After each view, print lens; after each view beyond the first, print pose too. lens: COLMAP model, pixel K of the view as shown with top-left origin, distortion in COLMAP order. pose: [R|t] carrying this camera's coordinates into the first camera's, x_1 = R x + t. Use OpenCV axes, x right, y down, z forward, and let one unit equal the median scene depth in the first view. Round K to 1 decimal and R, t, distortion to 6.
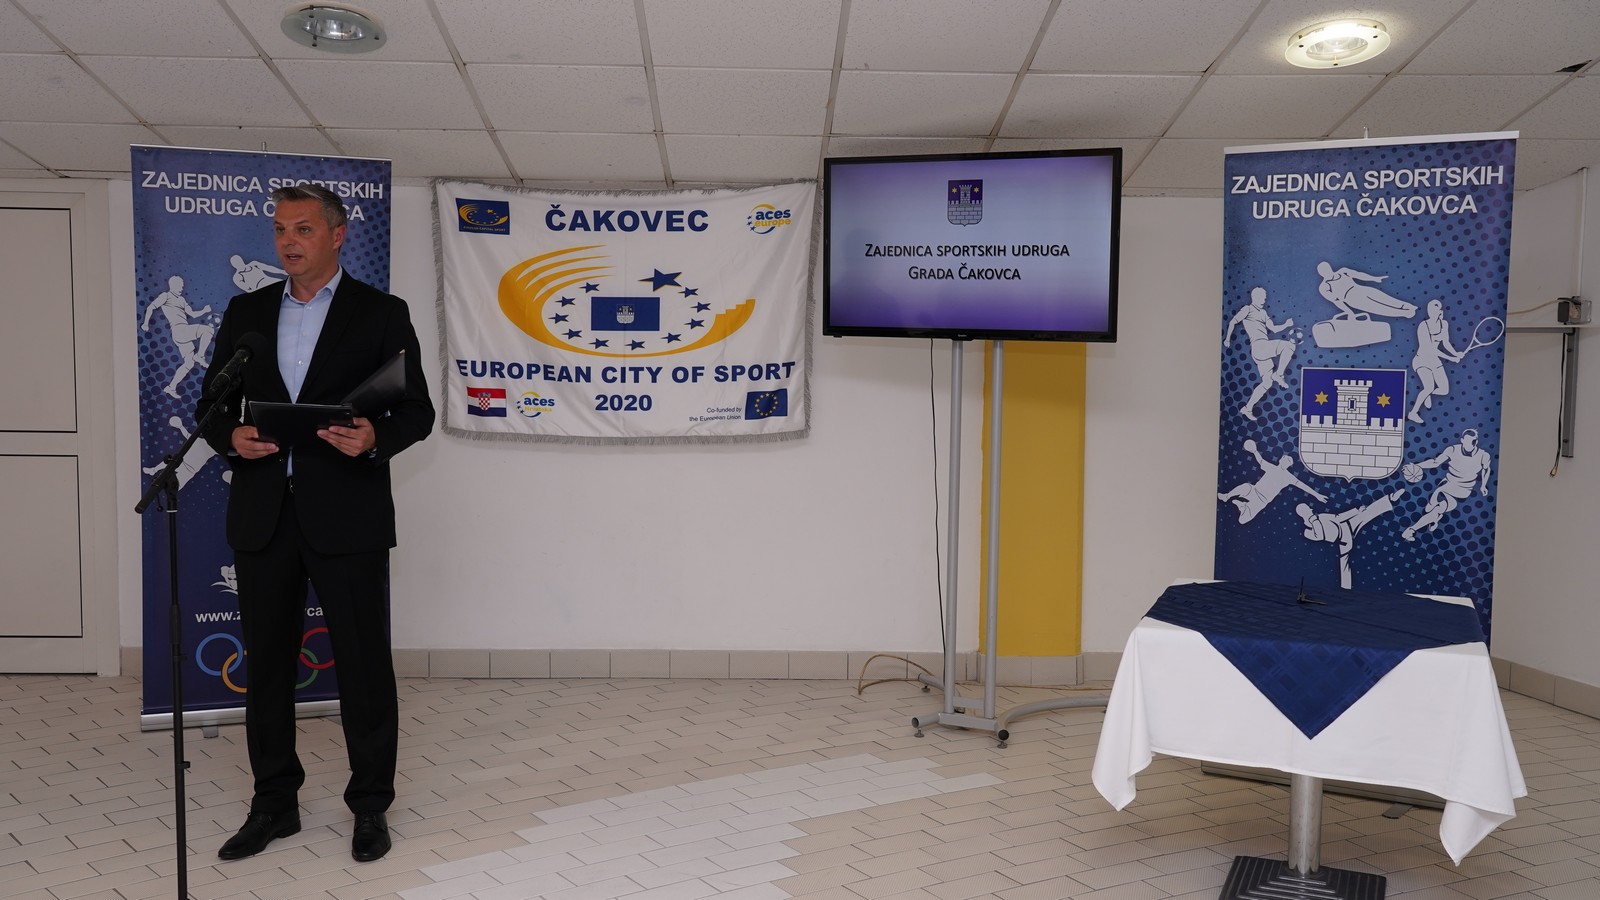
lens RADIAL K [[1534.3, 0, 798.1], [0, 1534.3, 450.0], [0, 0, 1]] dist [0.044219, -0.020707]
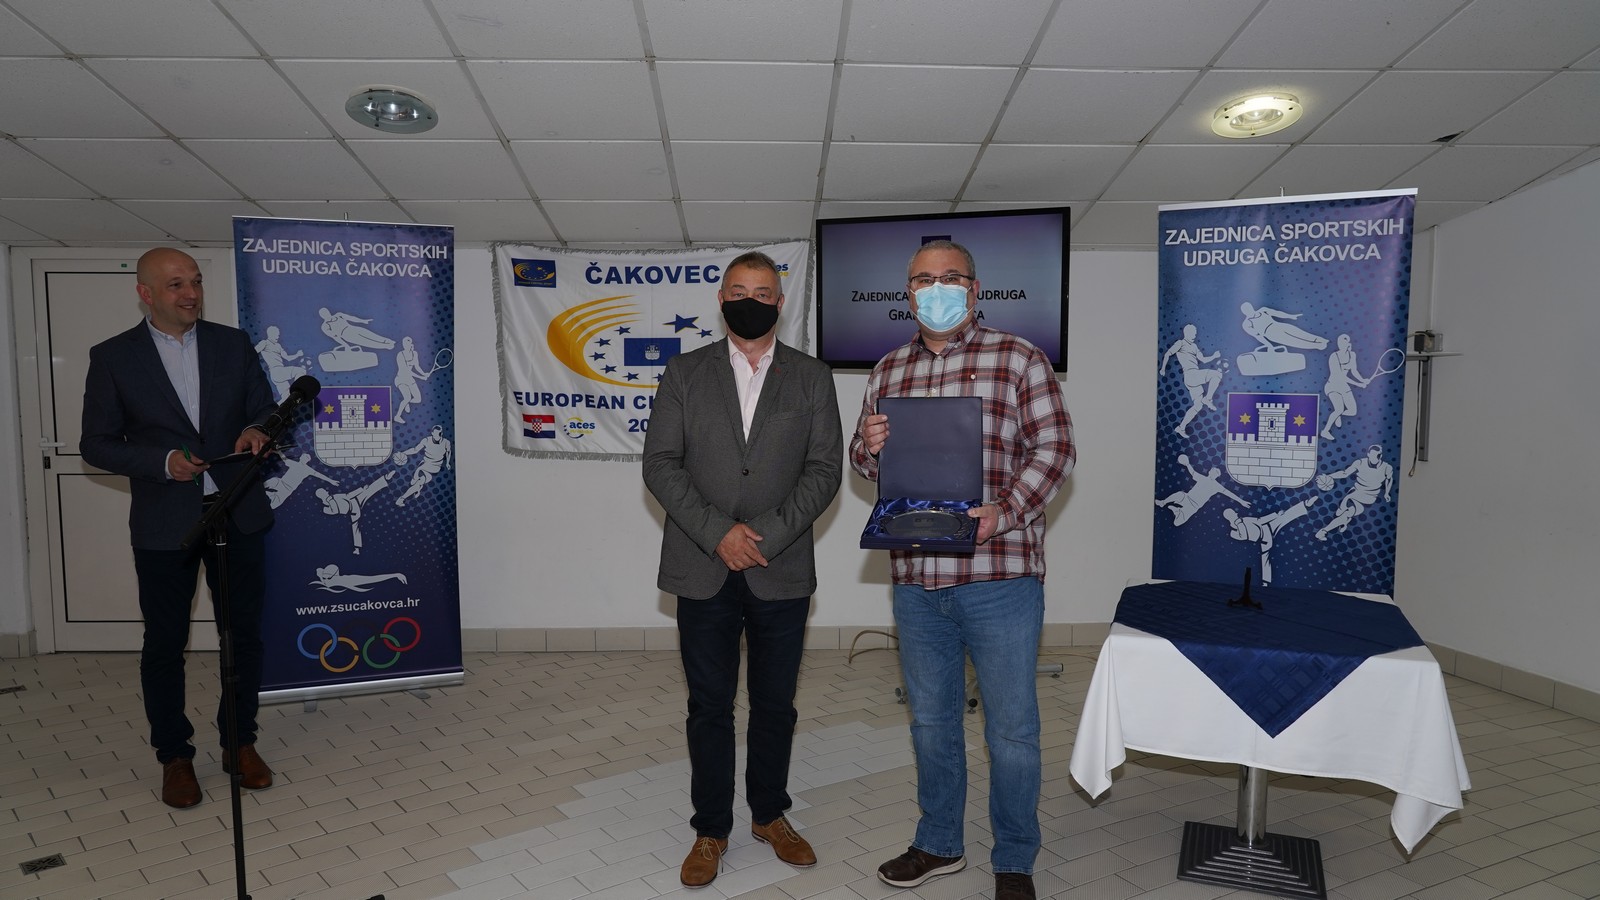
lens RADIAL K [[1099.7, 0, 797.2], [0, 1099.7, 450.4], [0, 0, 1]] dist [-0.015681, 0.006438]
pose [[0.999914, -0.012122, 0.005062, -0.004750], [0.012094, 0.999911, 0.005632, -0.017888], [-0.005130, -0.005570, 0.999971, 0.163958]]
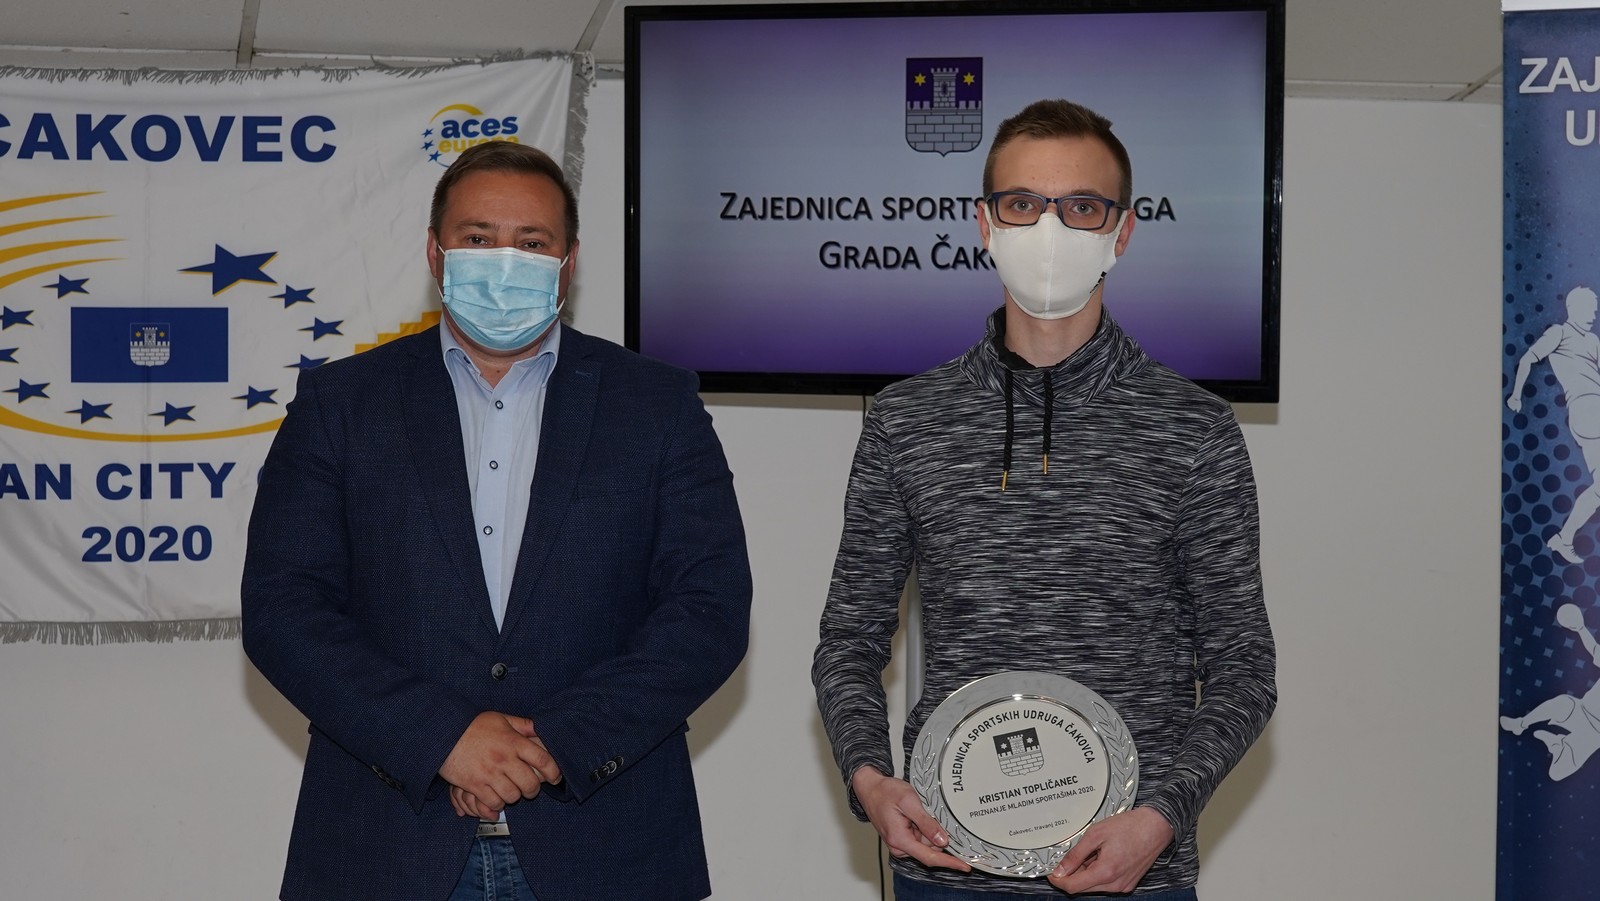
lens RADIAL K [[3061.1, 0, 800.1], [0, 3061.1, 455.8], [0, 0, 1]] dist [0.057534, 0.042298]
pose [[0.979370, -0.013591, 0.201618, -0.131727], [0.022600, 0.998843, -0.042450, -0.017372], [-0.200808, 0.046131, 0.978544, 0.110007]]
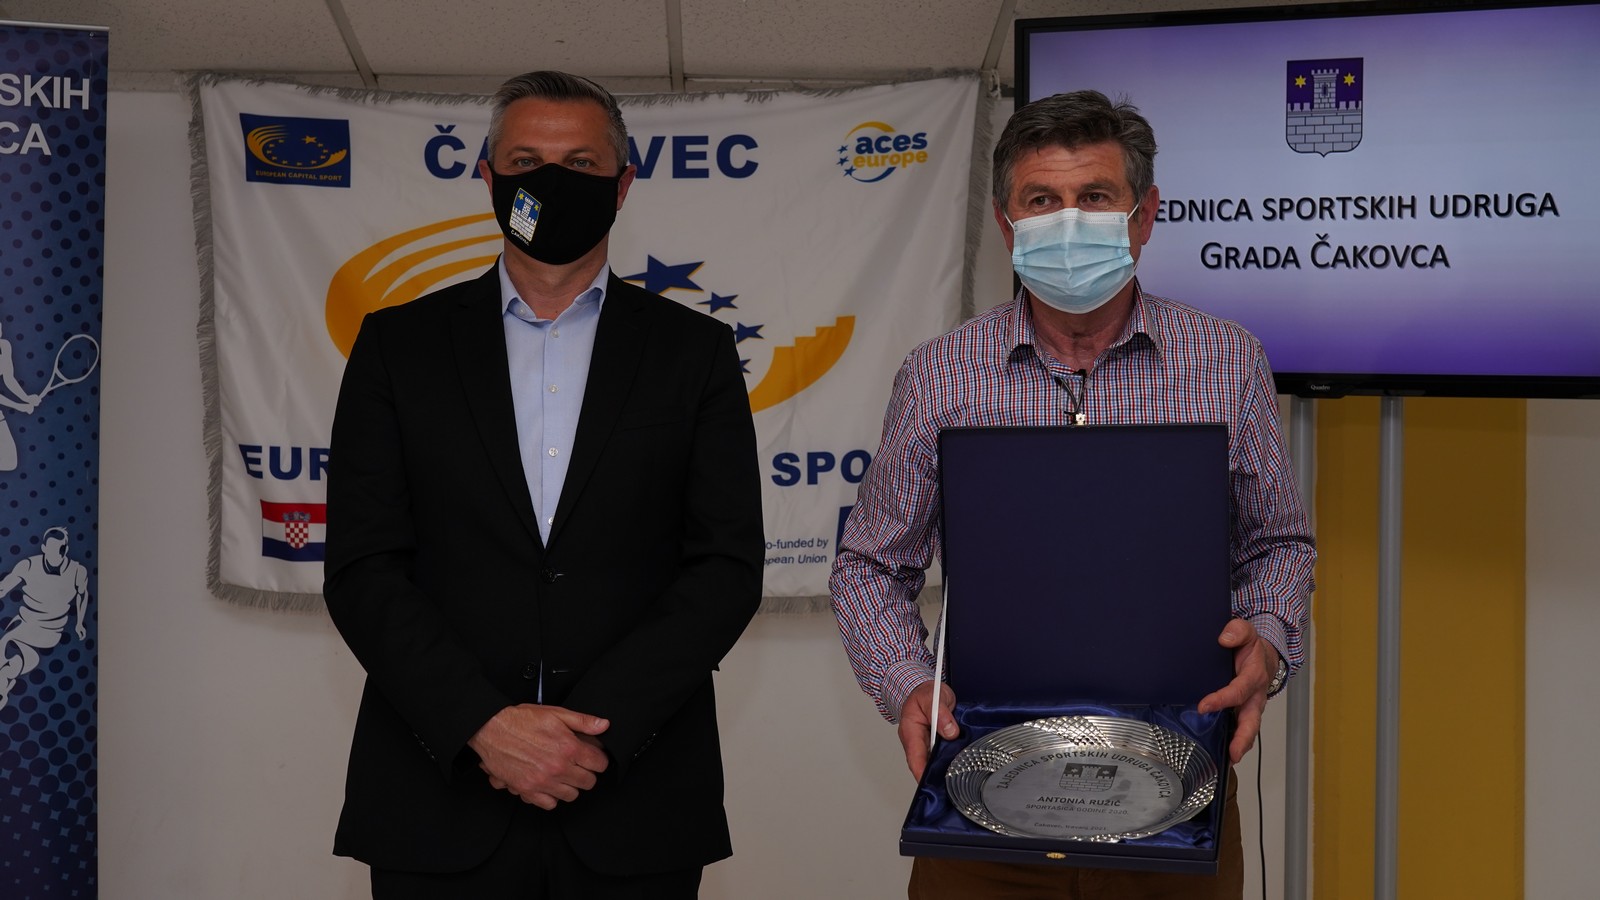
lens RADIAL K [[2568.0, 0, 813.7], [0, 2568.0, 452.7], [0, 0, 1]] dist [0.033858, 0.006047]
pose [[0.999878, -0.007298, 0.013831, -0.064397], [0.007986, 0.998702, -0.050307, -0.017137], [-0.013445, 0.050411, 0.998638, 0.231169]]
